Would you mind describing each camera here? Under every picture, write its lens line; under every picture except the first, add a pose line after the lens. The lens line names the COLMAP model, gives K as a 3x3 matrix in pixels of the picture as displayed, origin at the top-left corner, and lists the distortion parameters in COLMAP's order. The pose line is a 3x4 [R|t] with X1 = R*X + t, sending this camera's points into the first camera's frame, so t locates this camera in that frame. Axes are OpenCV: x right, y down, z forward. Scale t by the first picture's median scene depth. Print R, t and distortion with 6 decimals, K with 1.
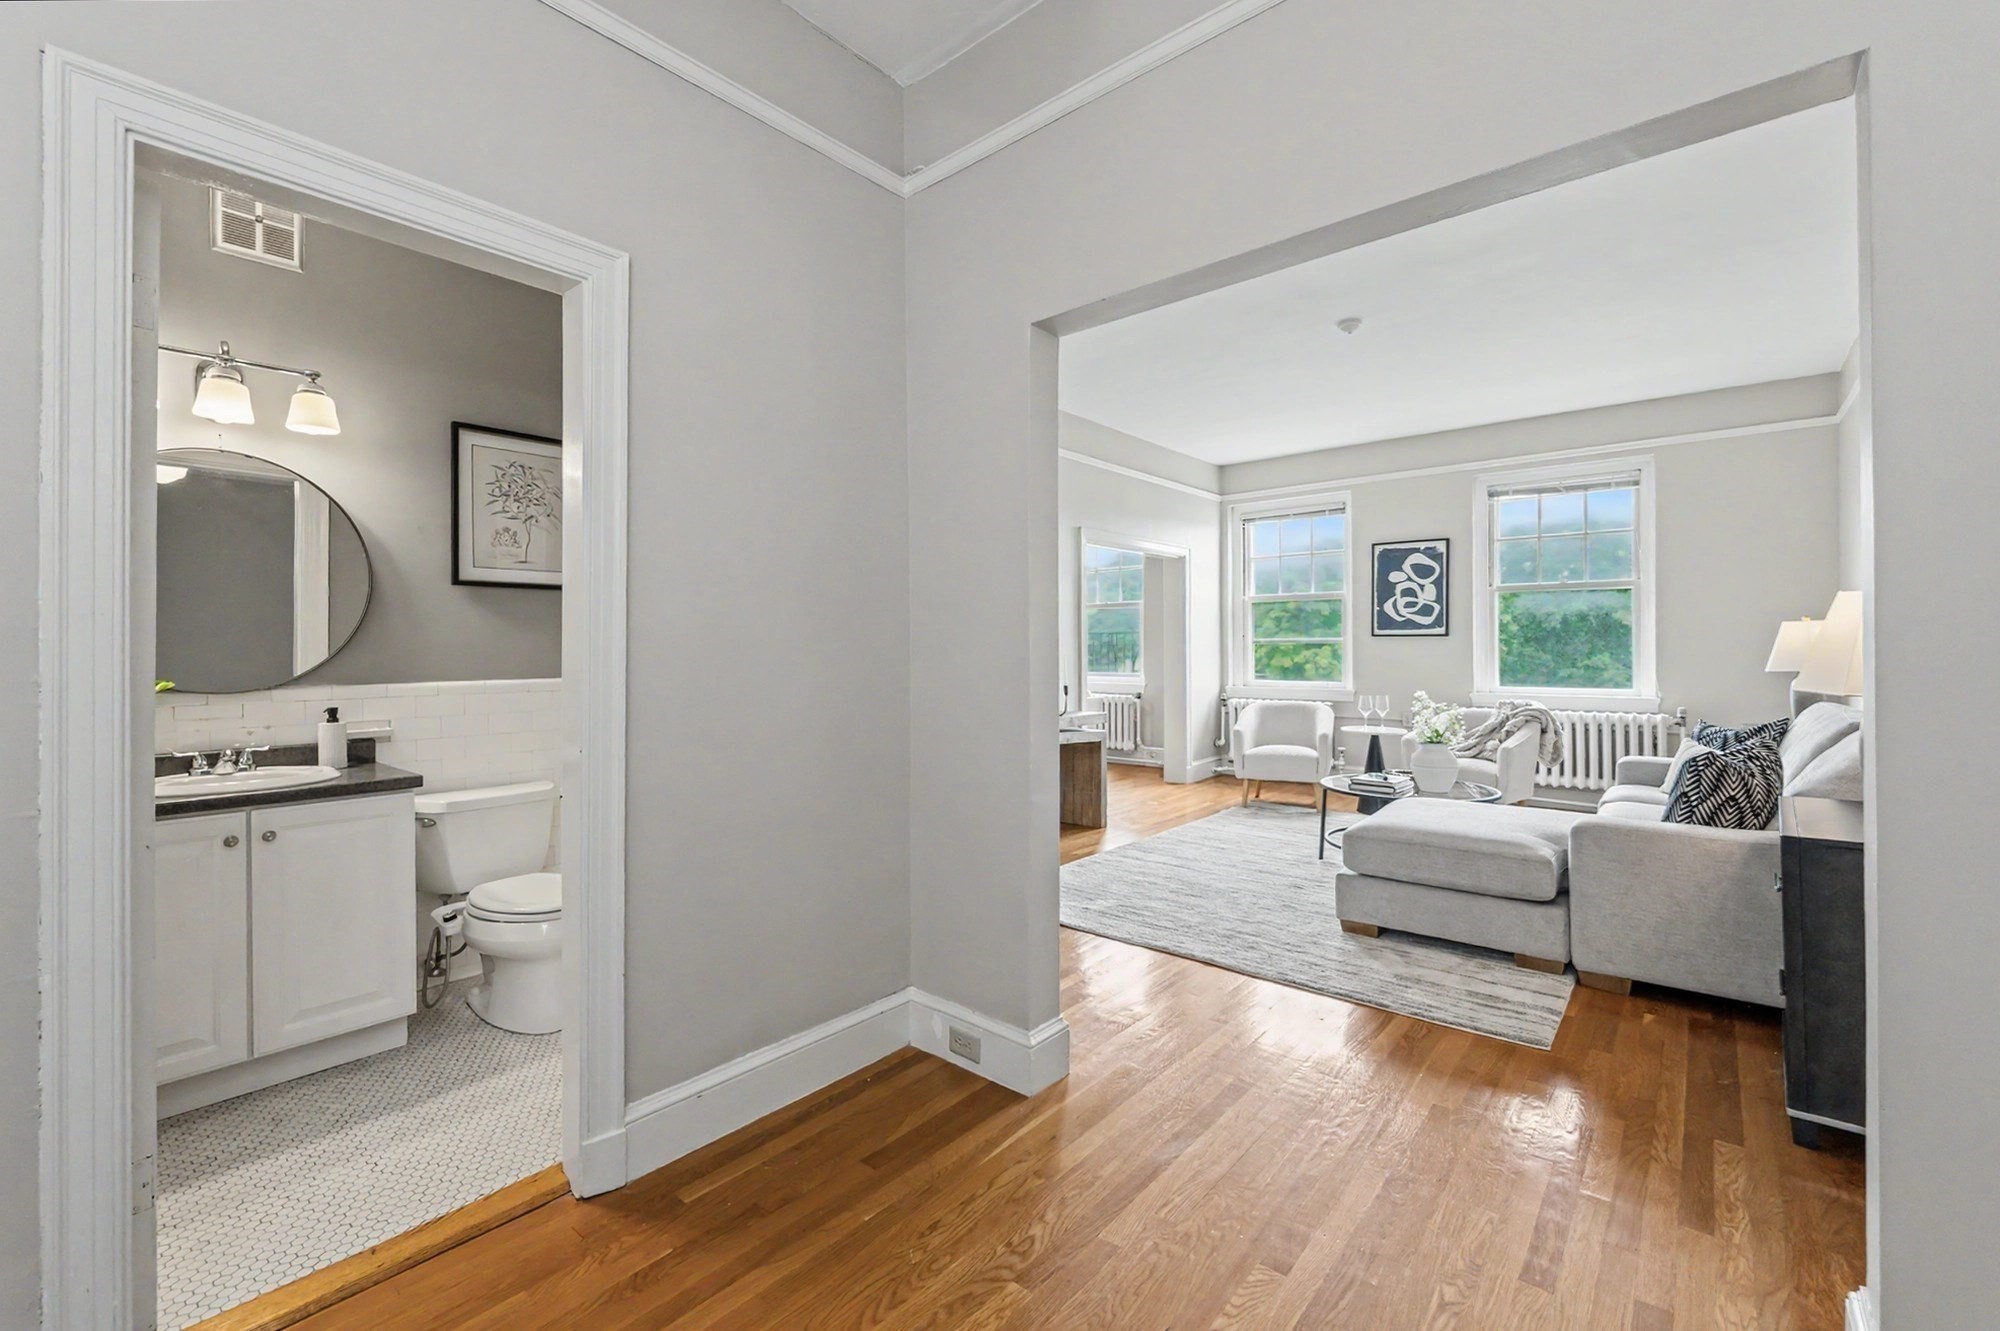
lens RADIAL K [[829.7, 0, 975.4], [0, 829.7, 648.6], [0, 0, 1]] dist [-0.003250, -0.000033]
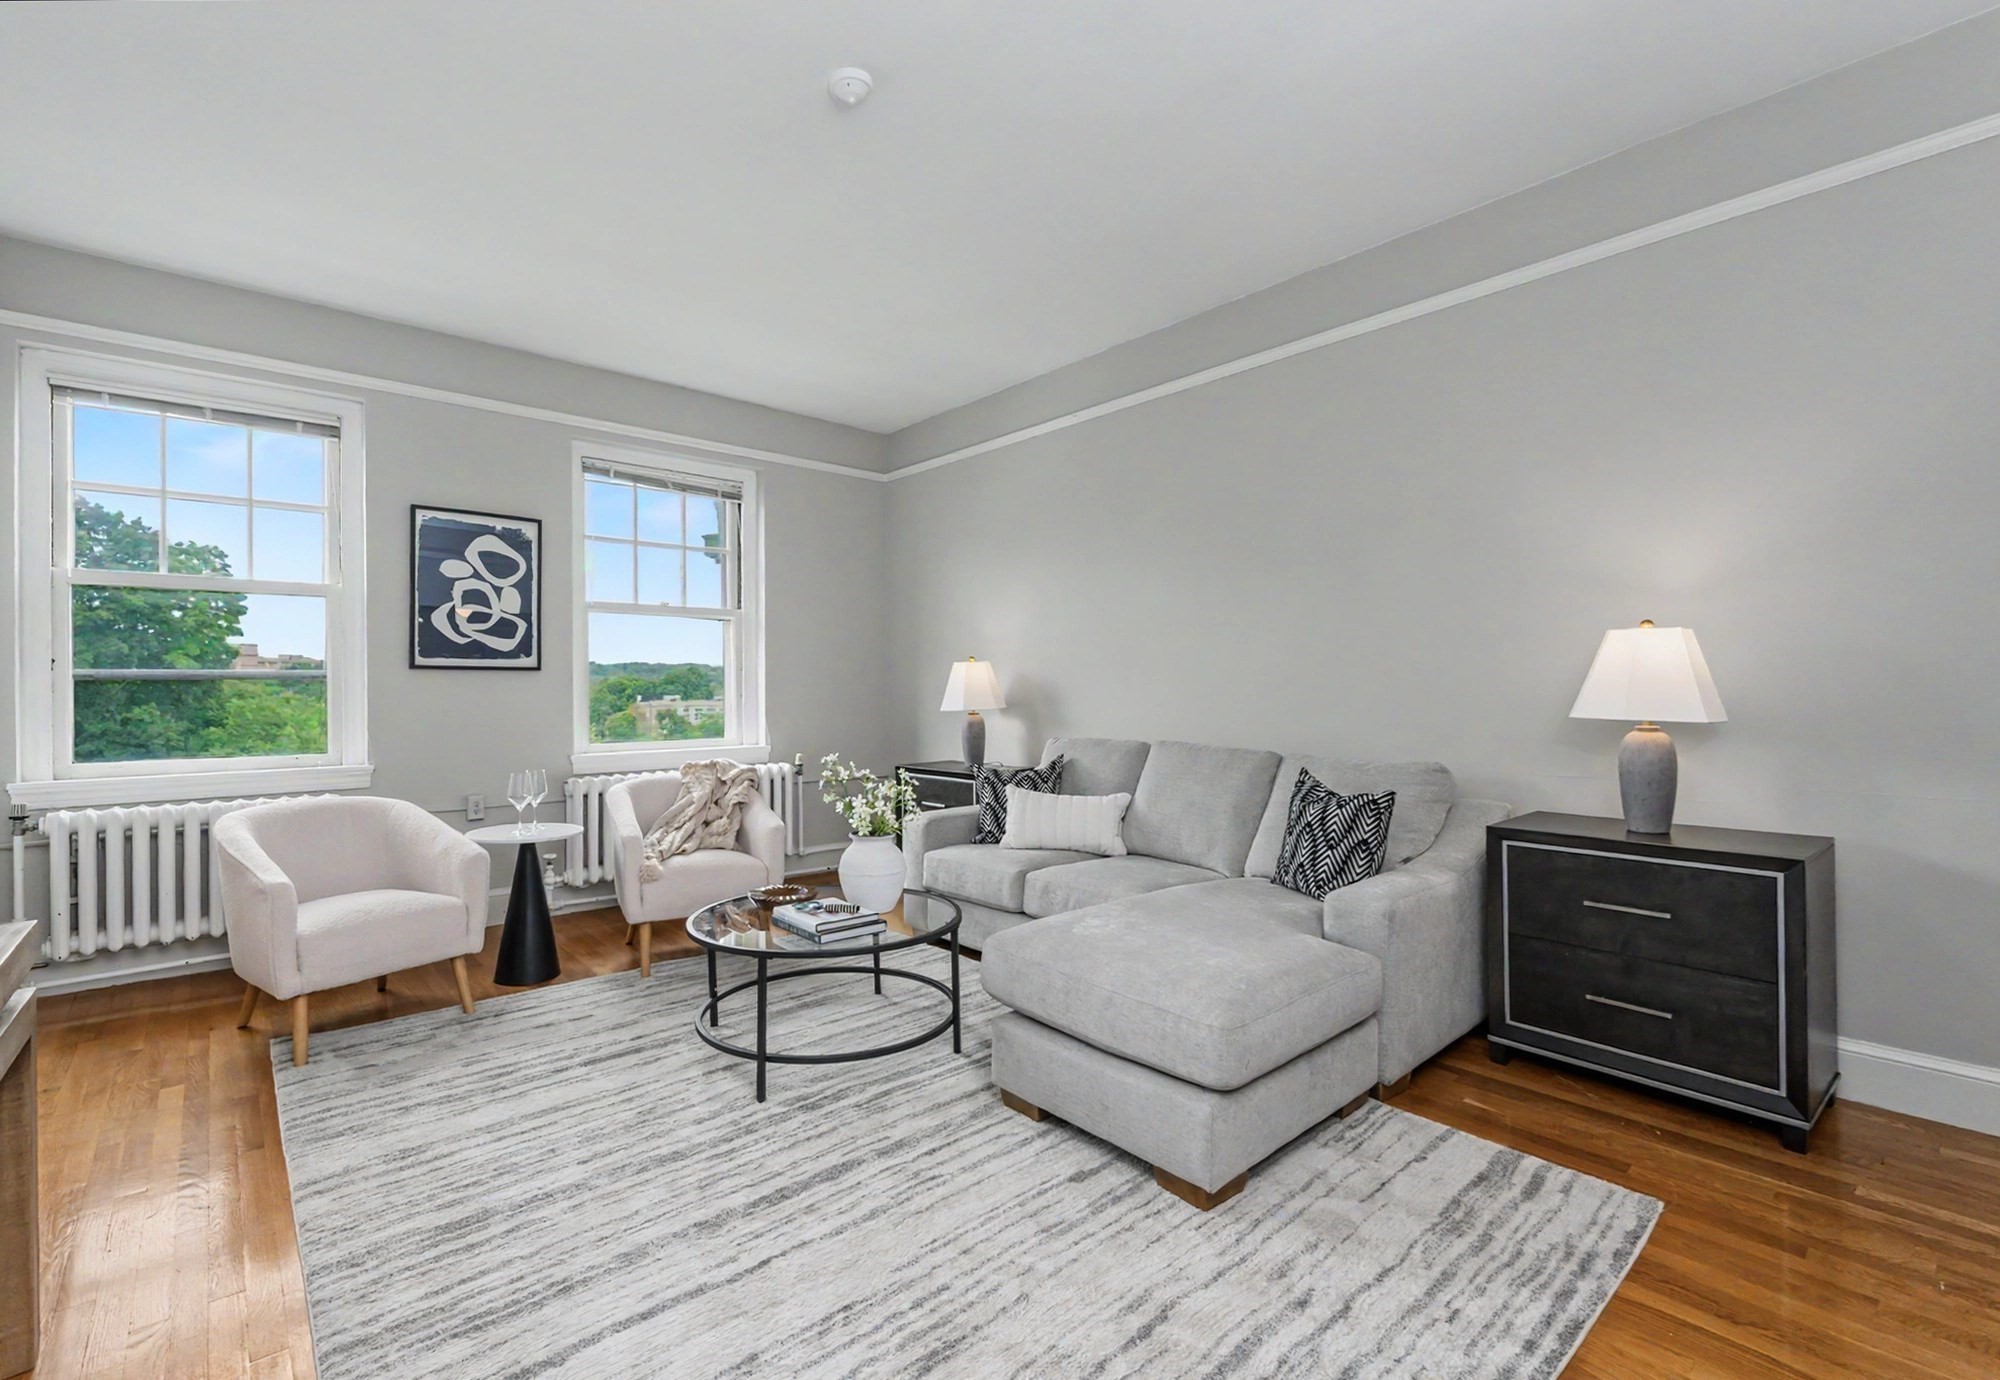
lens RADIAL K [[889.0, 0, 982.7], [0, 889.0, 693.7], [0, 0, 1]] dist [-0.009649, 0.000182]
pose [[0.128755, 0.002209, 0.991674, -0.140099], [0.003008, 0.999992, -0.002619, 0.010937], [-0.991672, 0.003320, 0.128747, 1.089067]]
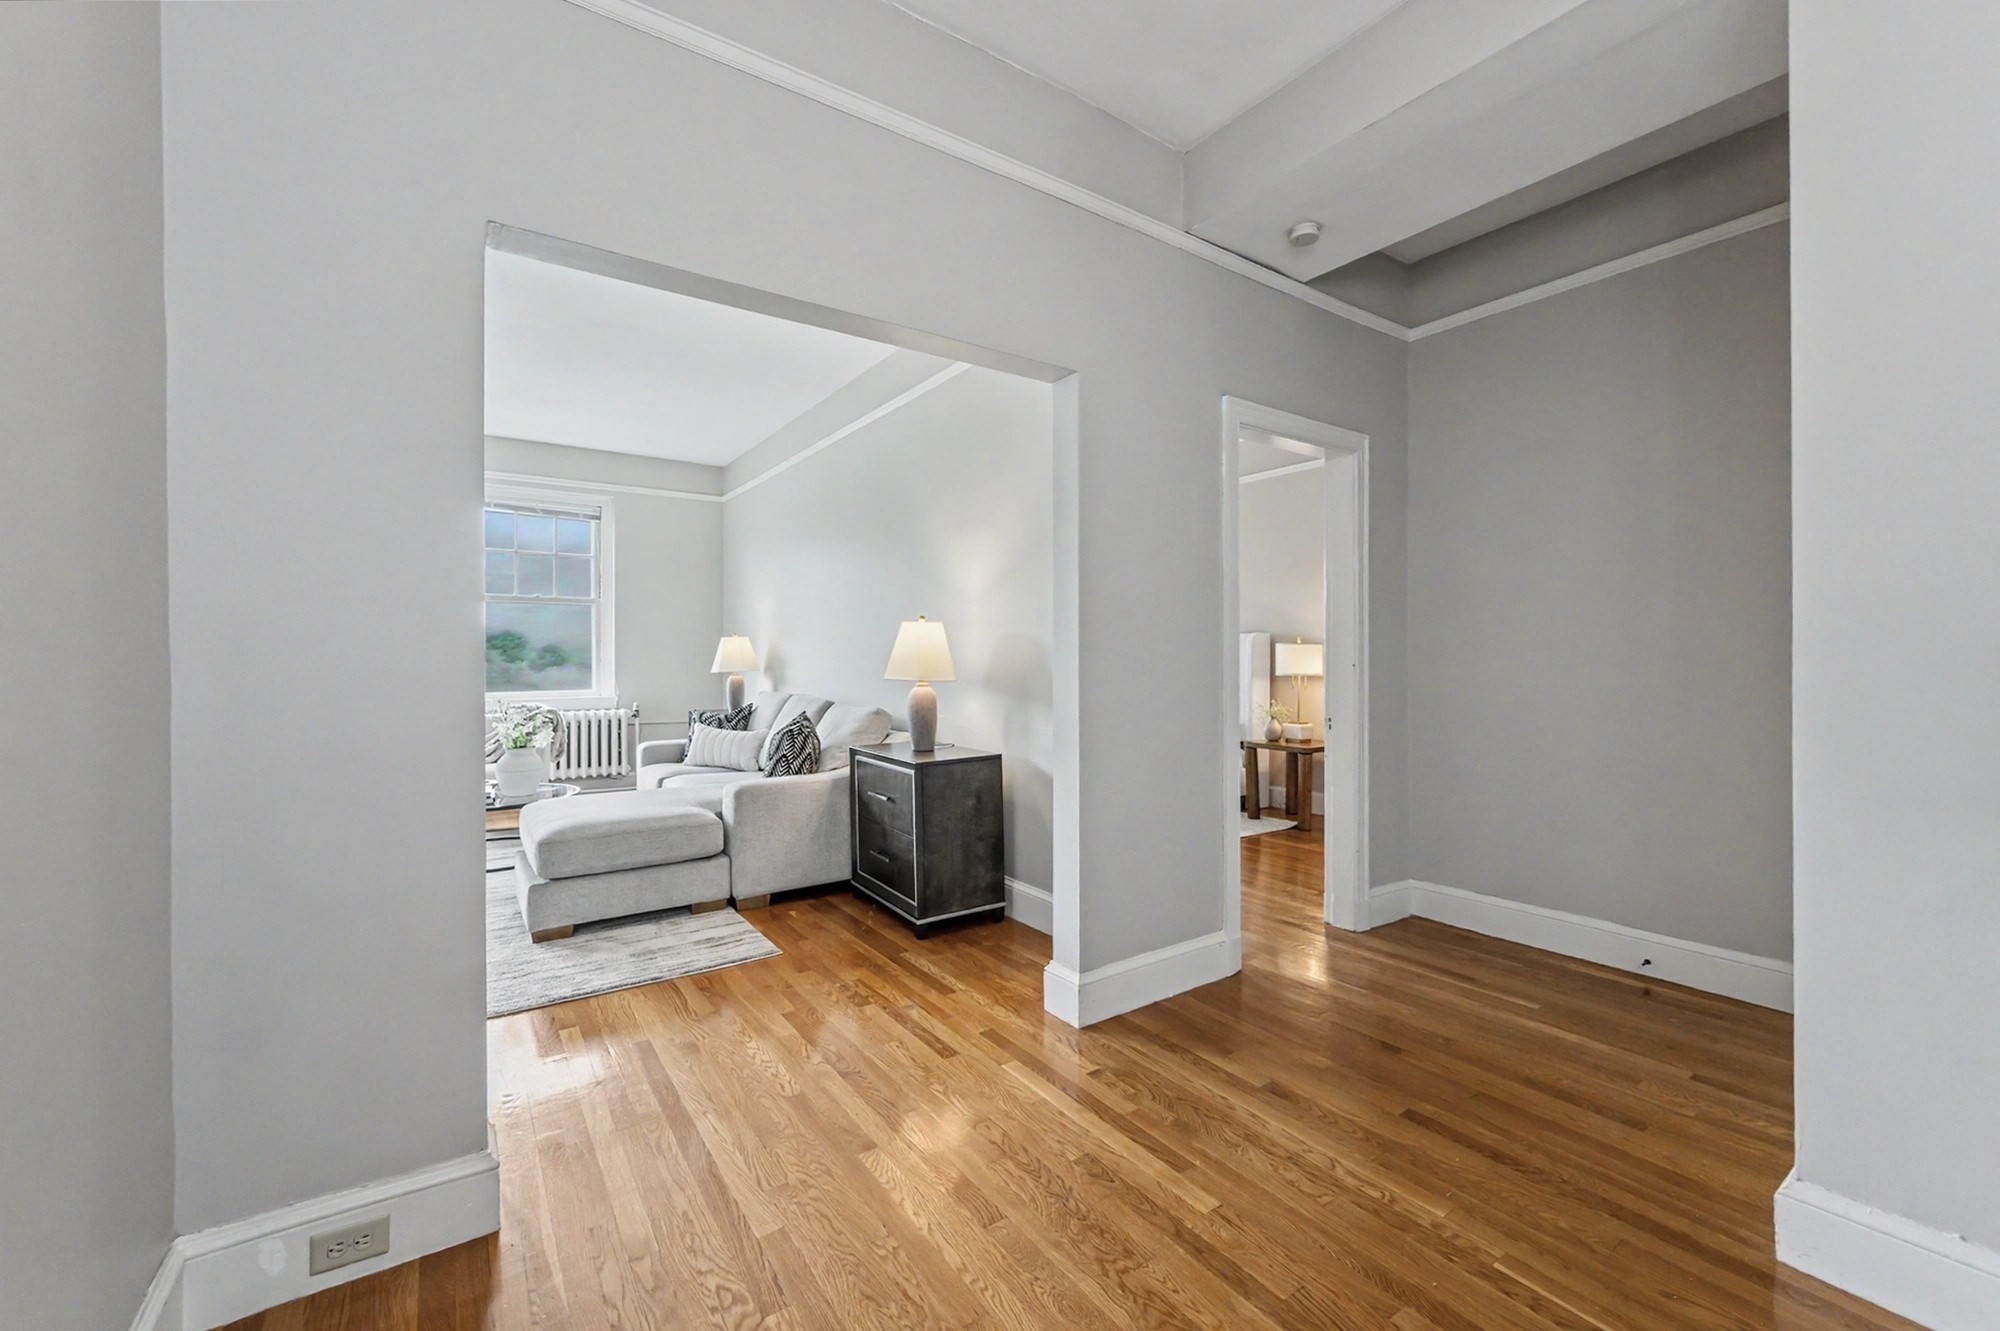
lens RADIAL K [[829.7, 0, 1002.0], [0, 829.7, 654.2], [0, 0, 1]] dist [-0.003250, -0.000033]
pose [[0.236235, 0.008476, 0.971659, -0.381765], [-0.003838, 0.999962, -0.007789, 0.007365], [-0.971688, -0.001889, 0.236259, 0.243056]]
